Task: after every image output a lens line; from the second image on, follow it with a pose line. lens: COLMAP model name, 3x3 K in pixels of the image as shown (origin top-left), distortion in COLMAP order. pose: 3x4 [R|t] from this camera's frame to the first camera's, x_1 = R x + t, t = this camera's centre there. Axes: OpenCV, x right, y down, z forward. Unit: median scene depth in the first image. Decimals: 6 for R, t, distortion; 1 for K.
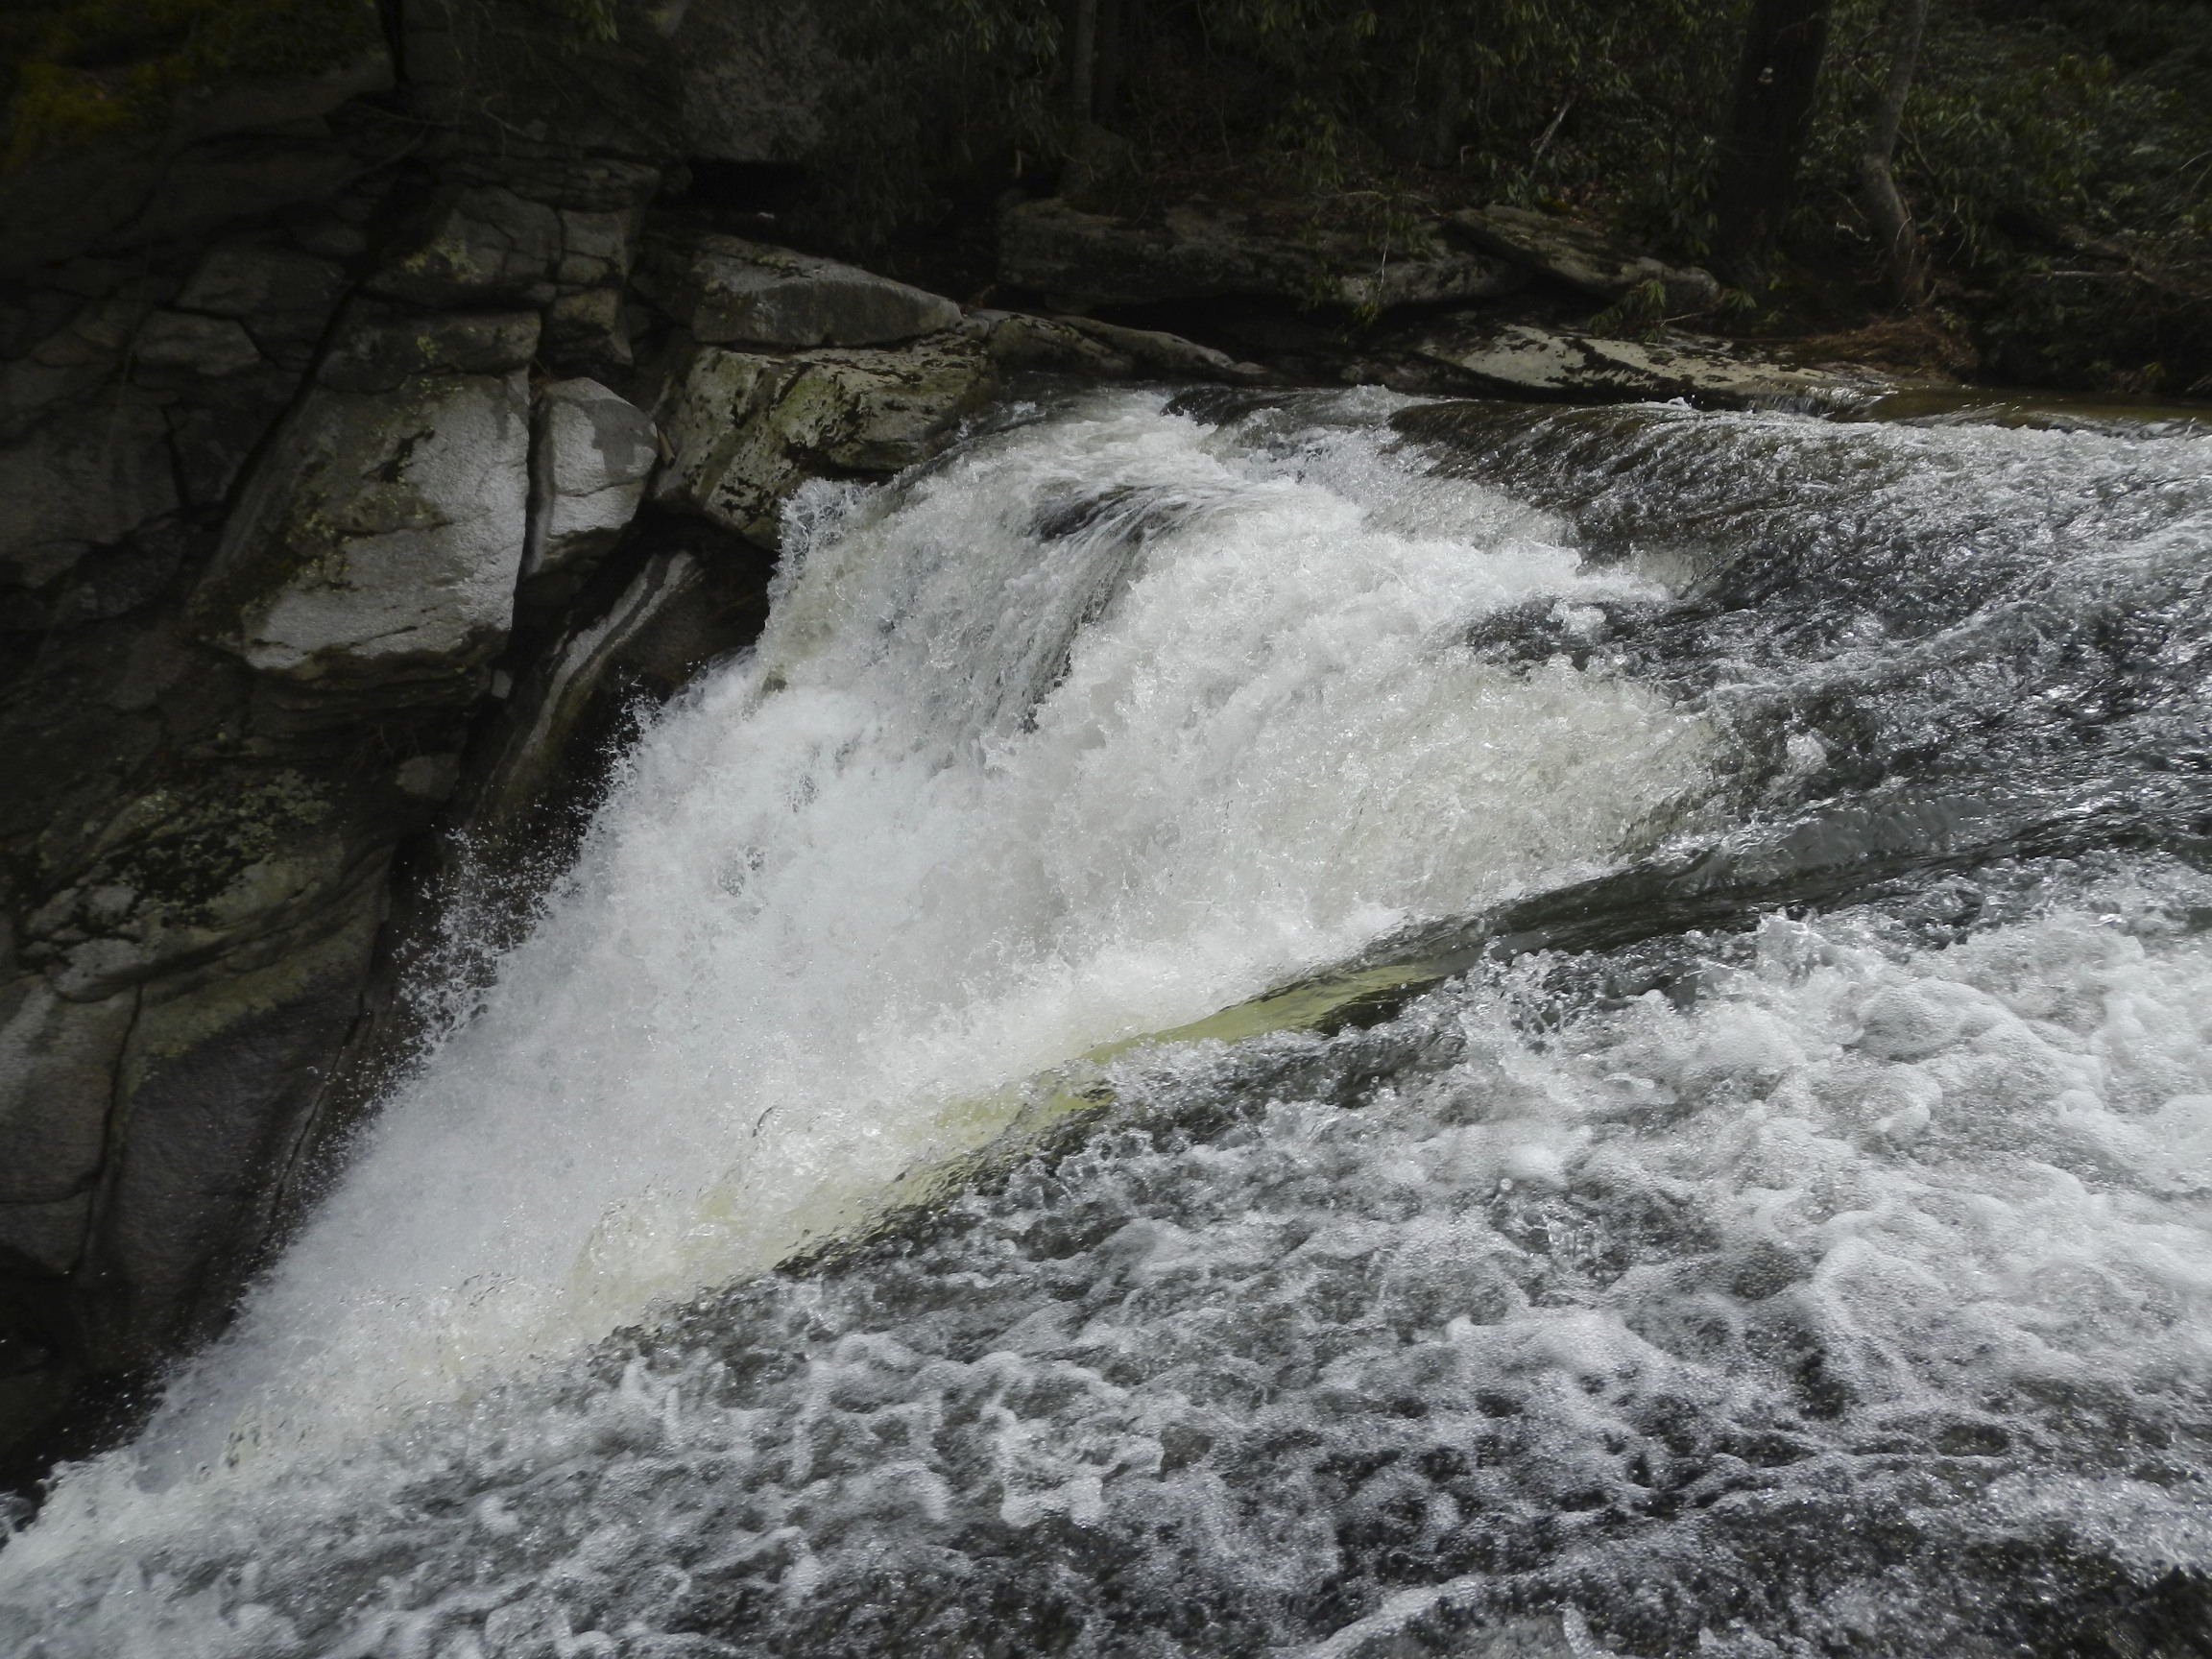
lens RADIAL K [[1826.1, 0, 1084.6], [0, 1826.1, 811.3], [0, 0, 1]] dist [0.007142, -0.019632]
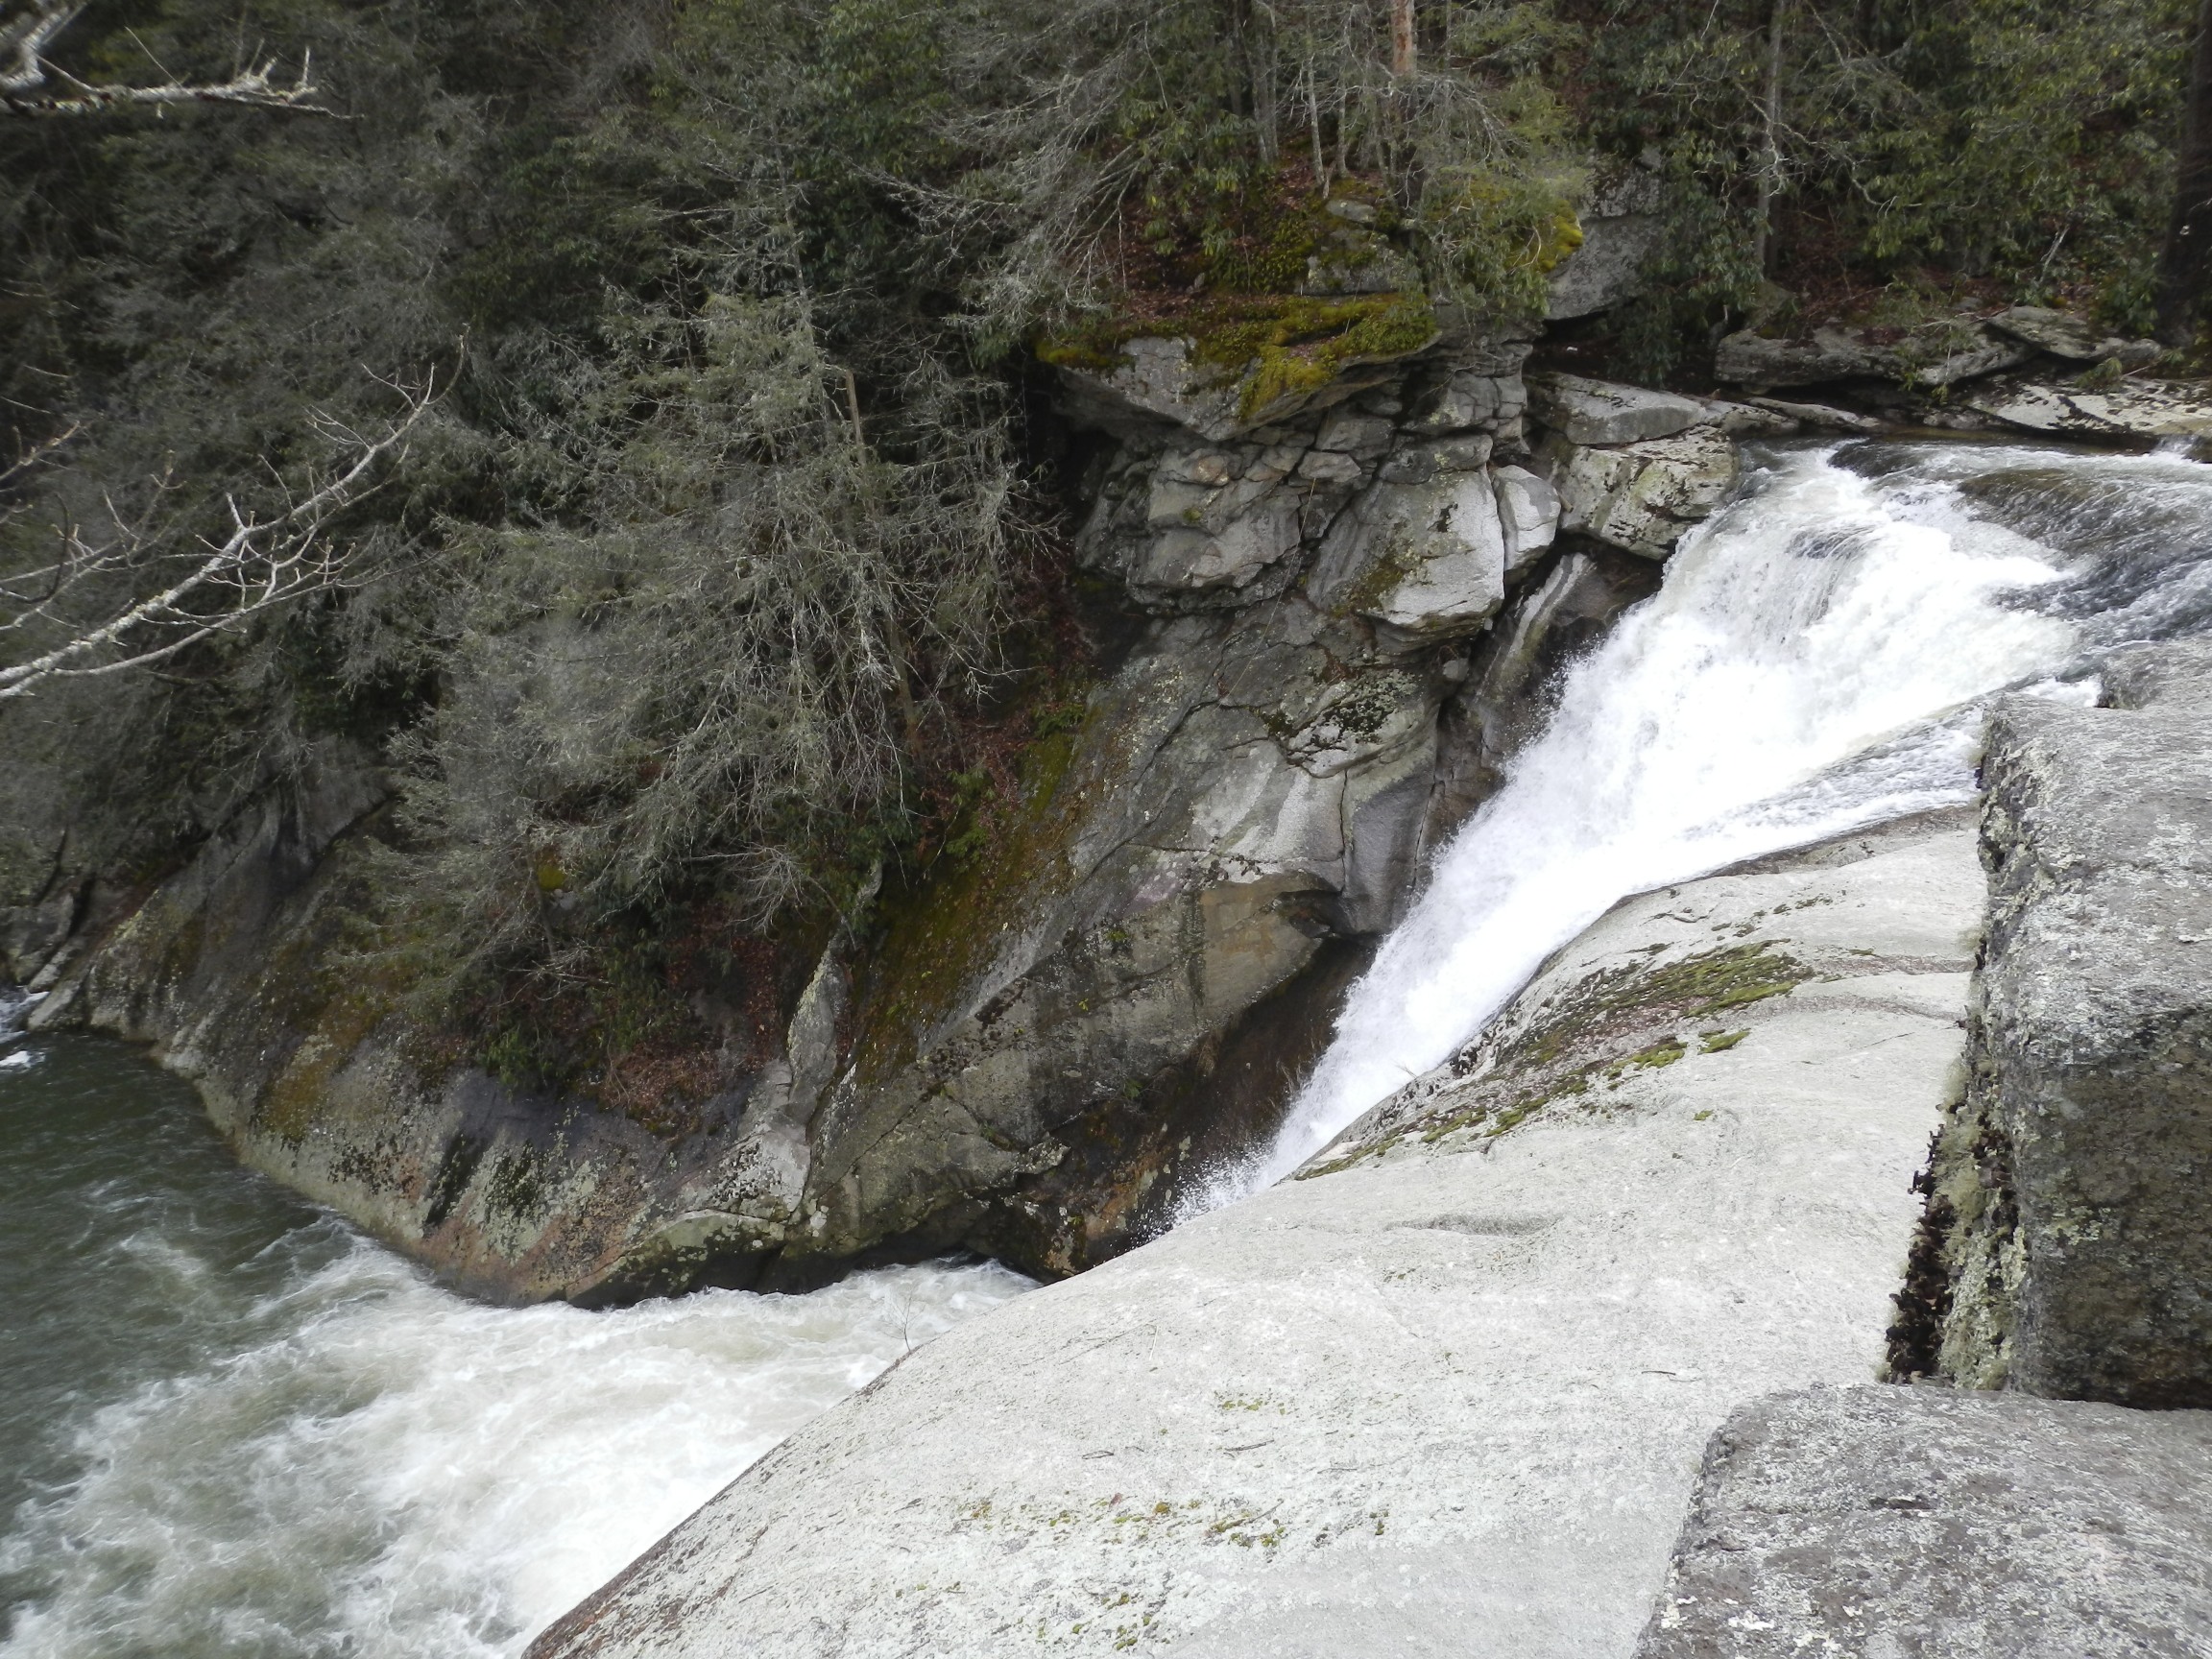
lens RADIAL K [[1826.1, 0, 1091.5], [0, 1826.1, 815.2], [0, 0, 1]] dist [0.007142, -0.019632]
pose [[0.963395, -0.026064, -0.266817, -0.207418], [0.044071, 0.997120, 0.061722, -0.000687], [0.264440, -0.071222, 0.961769, -1.128553]]
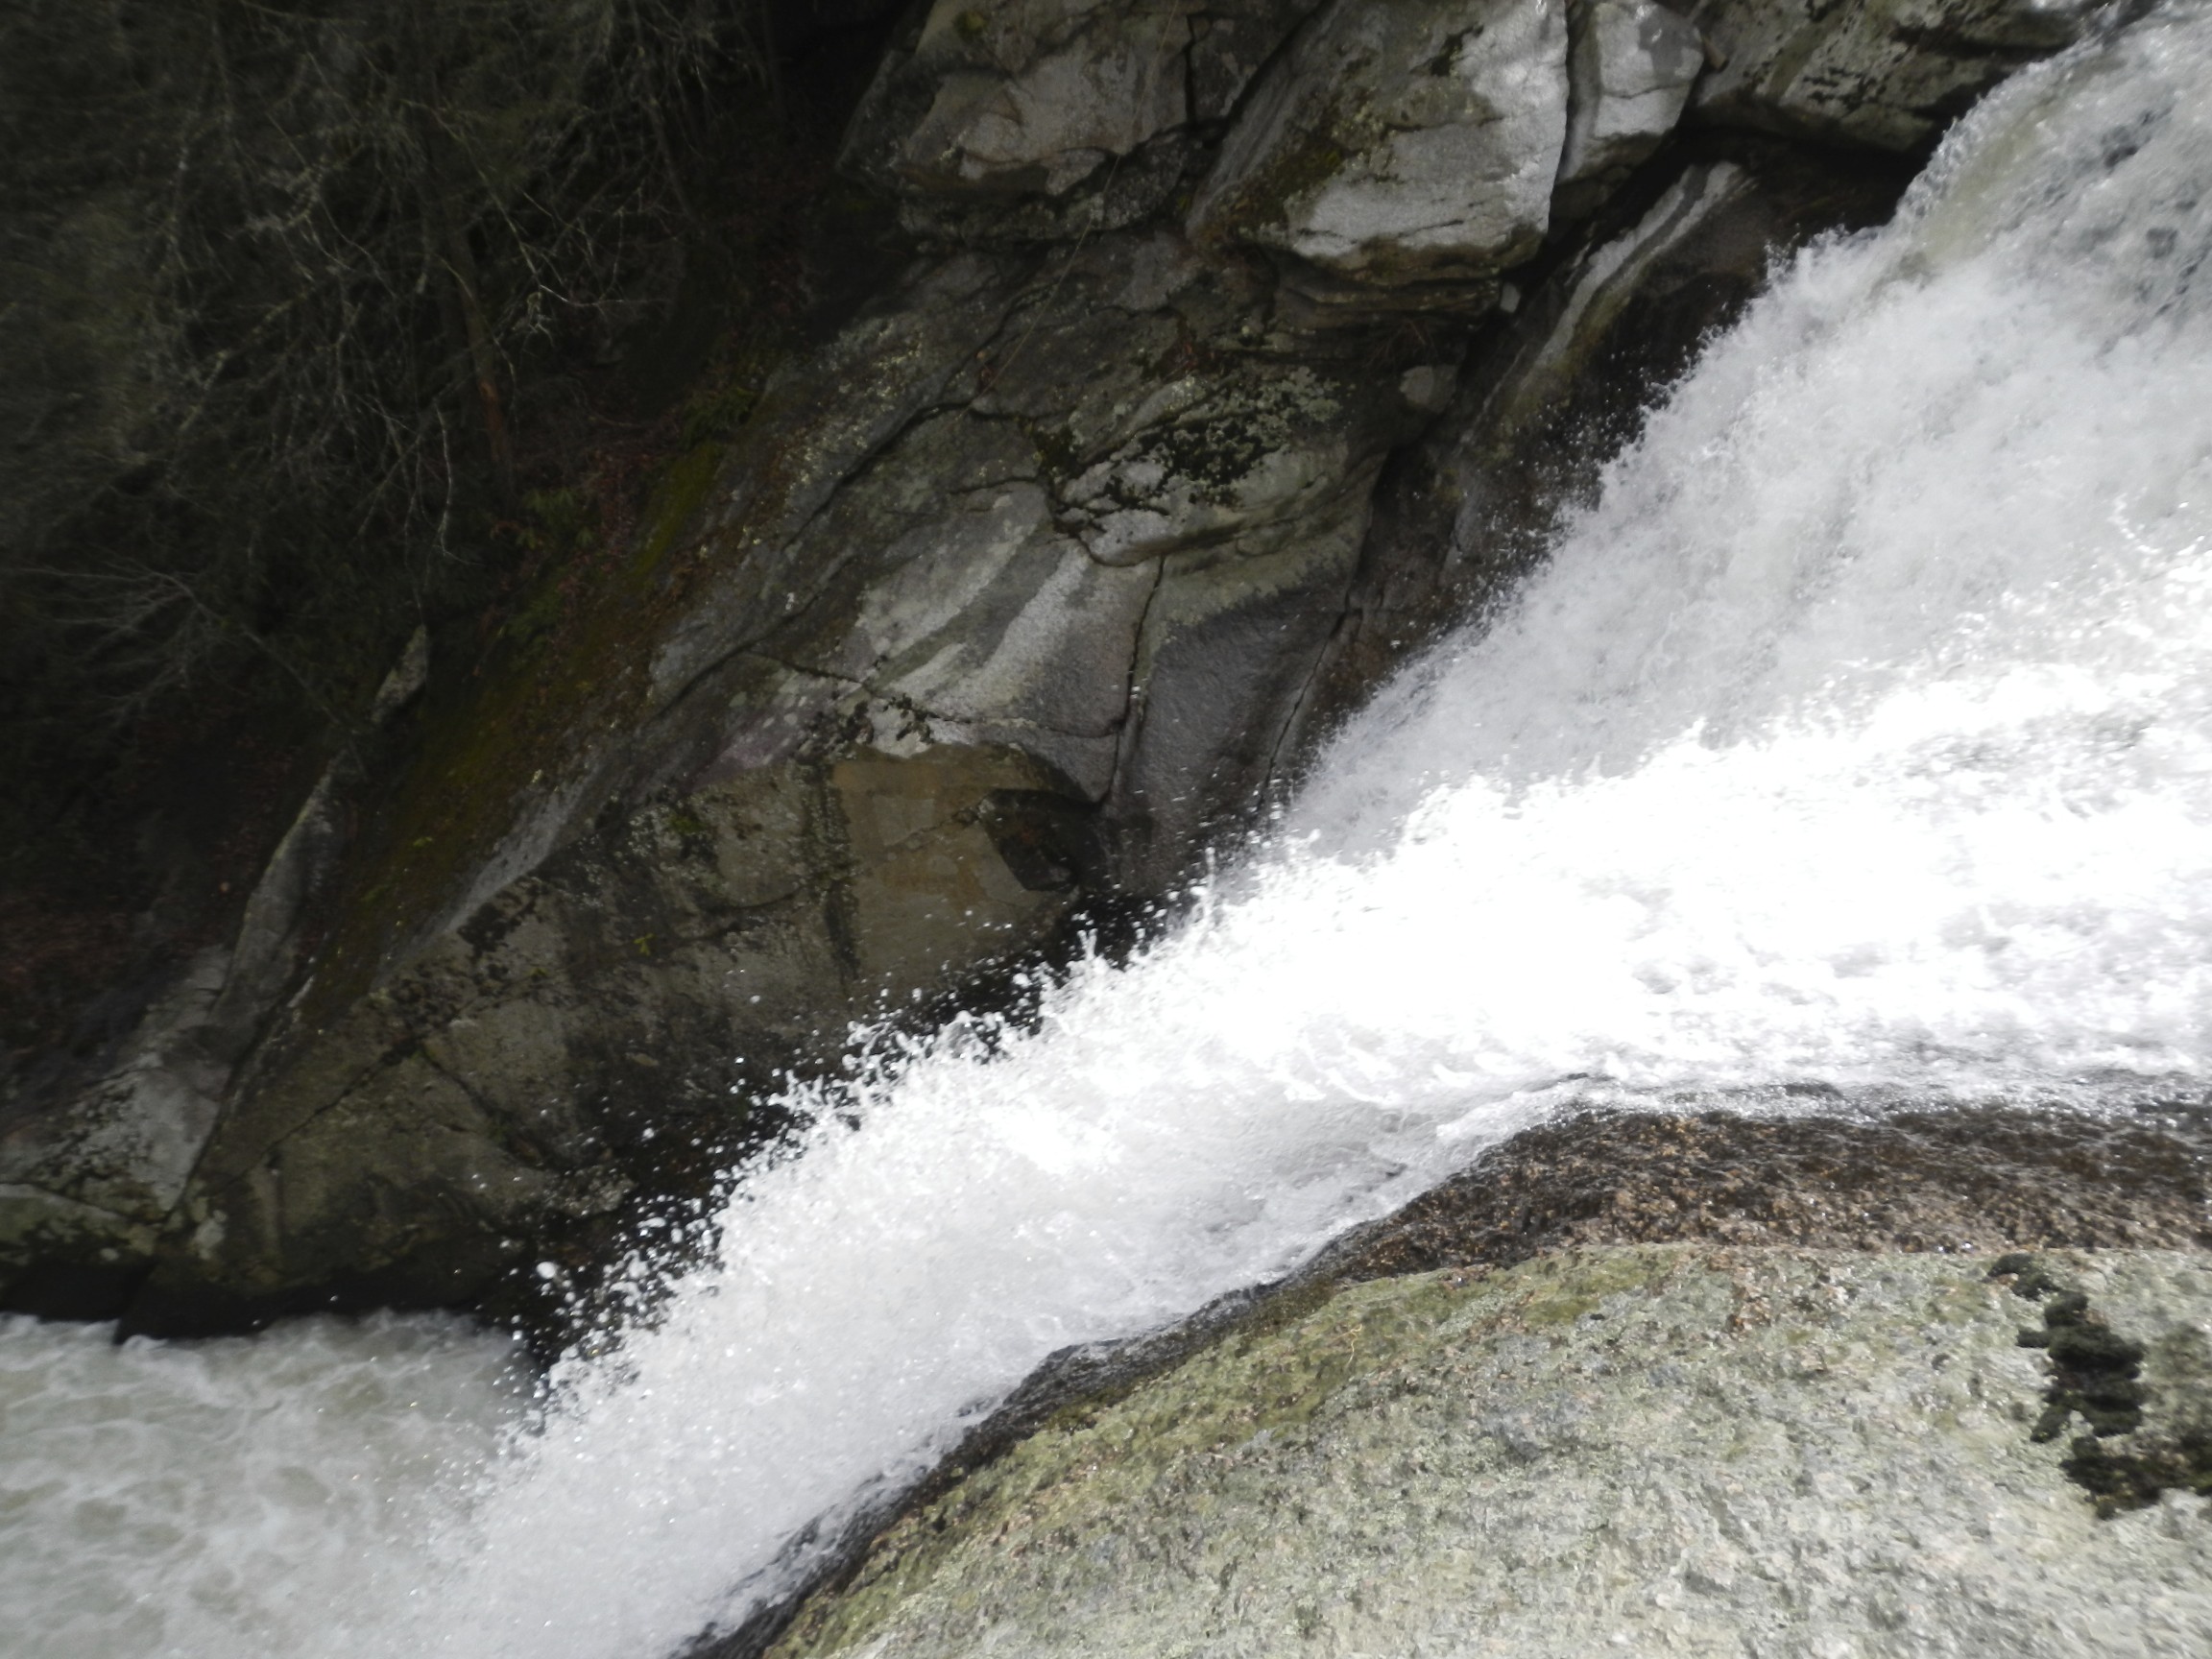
lens RADIAL K [[1826.1, 0, 1098.6], [0, 1826.1, 821.8], [0, 0, 1]] dist [0.007142, -0.019632]
pose [[0.941054, 0.135791, -0.309802, -0.185057], [-0.098759, 0.986276, 0.132311, 0.102246], [0.323517, -0.093916, 0.941550, -0.031319]]
